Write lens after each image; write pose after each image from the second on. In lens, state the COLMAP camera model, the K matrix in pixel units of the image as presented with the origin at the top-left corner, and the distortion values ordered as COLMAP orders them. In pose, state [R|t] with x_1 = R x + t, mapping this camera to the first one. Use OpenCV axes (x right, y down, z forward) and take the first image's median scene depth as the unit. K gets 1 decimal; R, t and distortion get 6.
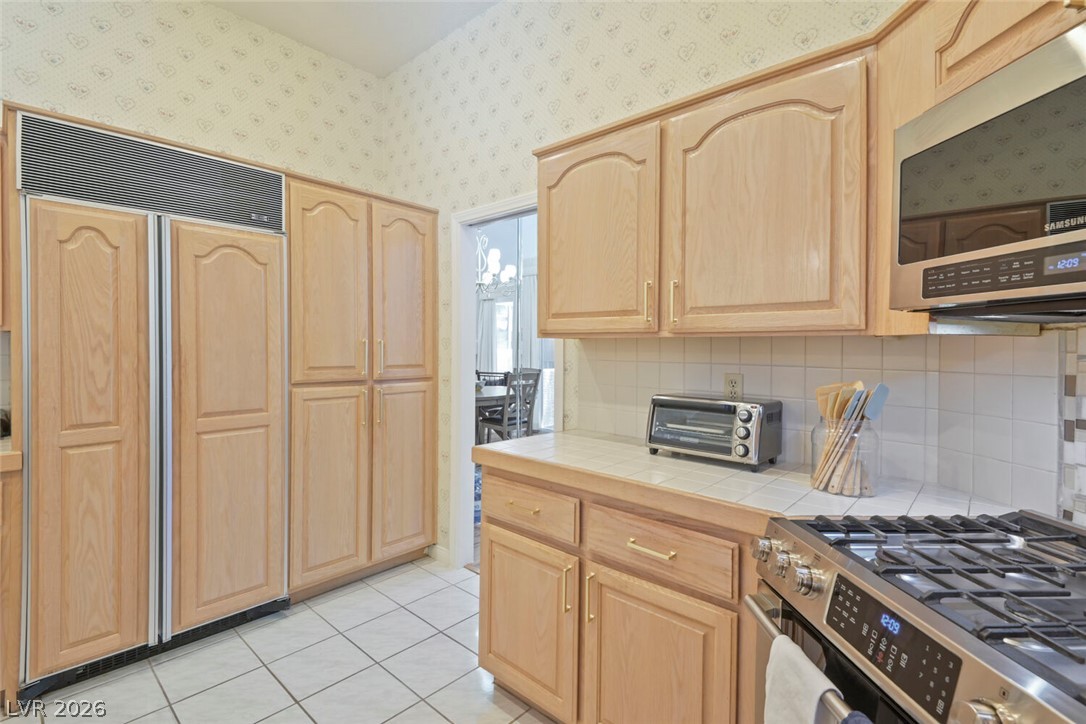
lens RADIAL K [[514.0, 0, 542.8], [0, 514.0, 357.2], [0, 0, 1]] dist [0.003457, -0.006192]
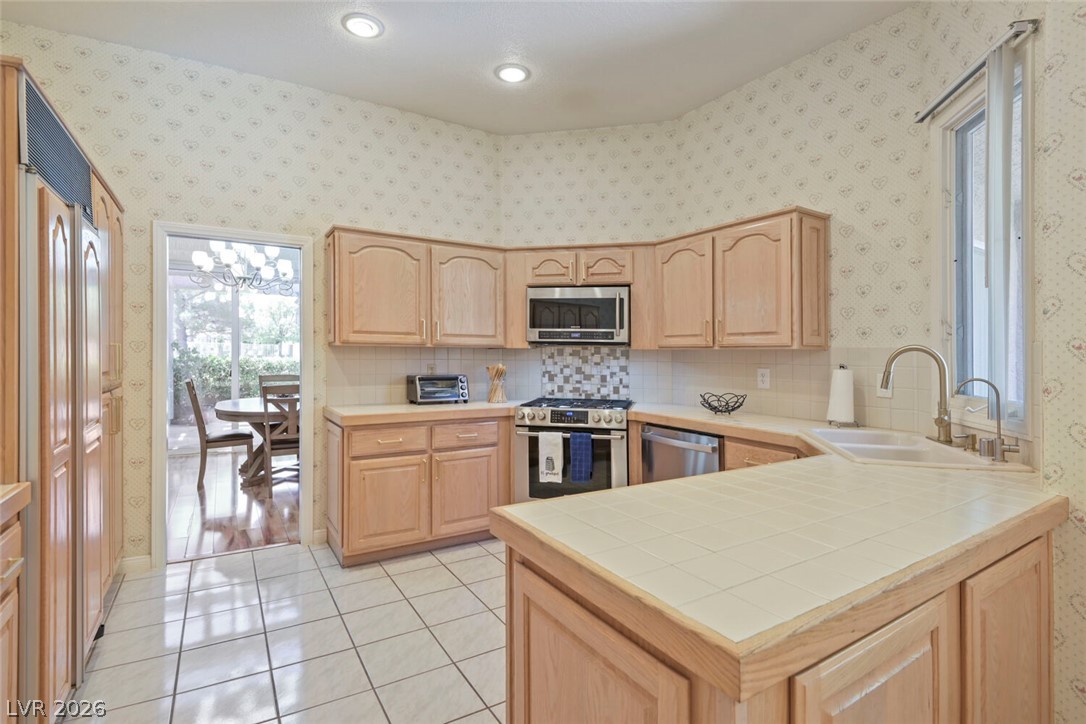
lens RADIAL K [[514.0, 0, 534.9], [0, 514.0, 334.2], [0, 0, 1]] dist [0.003457, -0.006192]
pose [[0.289401, 0.028533, 0.956783, -2.037695], [0.011498, 0.999380, -0.033281, -0.019786], [-0.957139, 0.020633, 0.288893, -0.020799]]
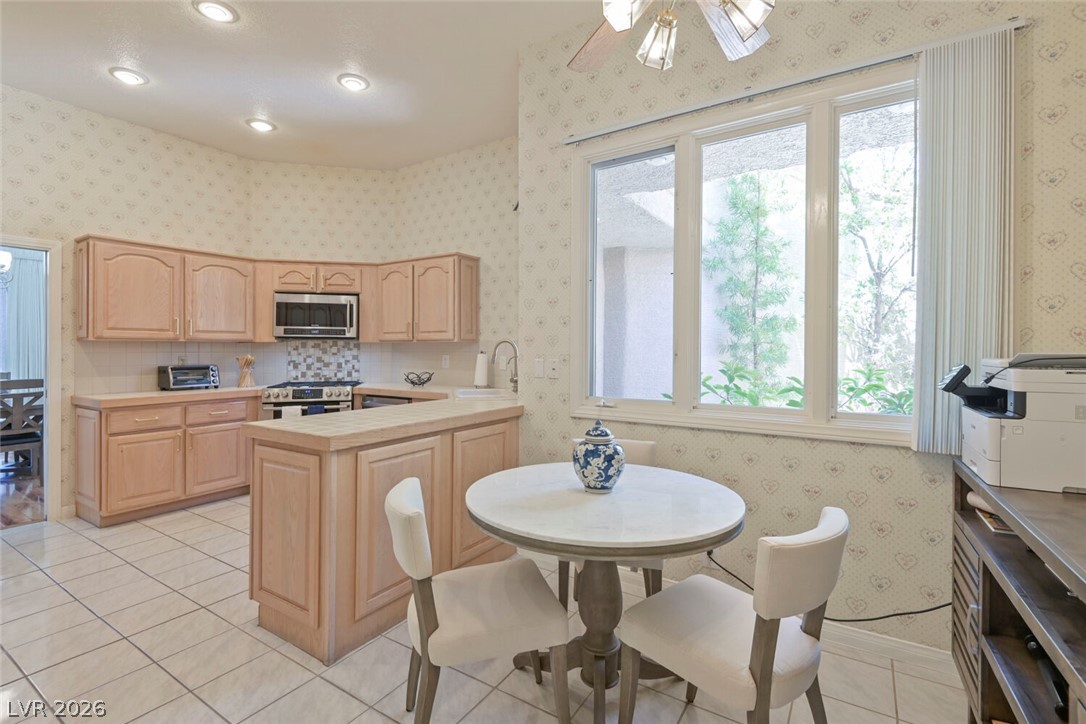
lens RADIAL K [[514.0, 0, 506.9], [0, 514.0, 327.6], [0, 0, 1]] dist [0.003457, -0.006192]
pose [[-0.098861, 0.028932, 0.994681, -2.956024], [0.017146, 0.999478, -0.027367, -0.011880], [-0.994954, 0.014349, -0.099306, -0.383245]]
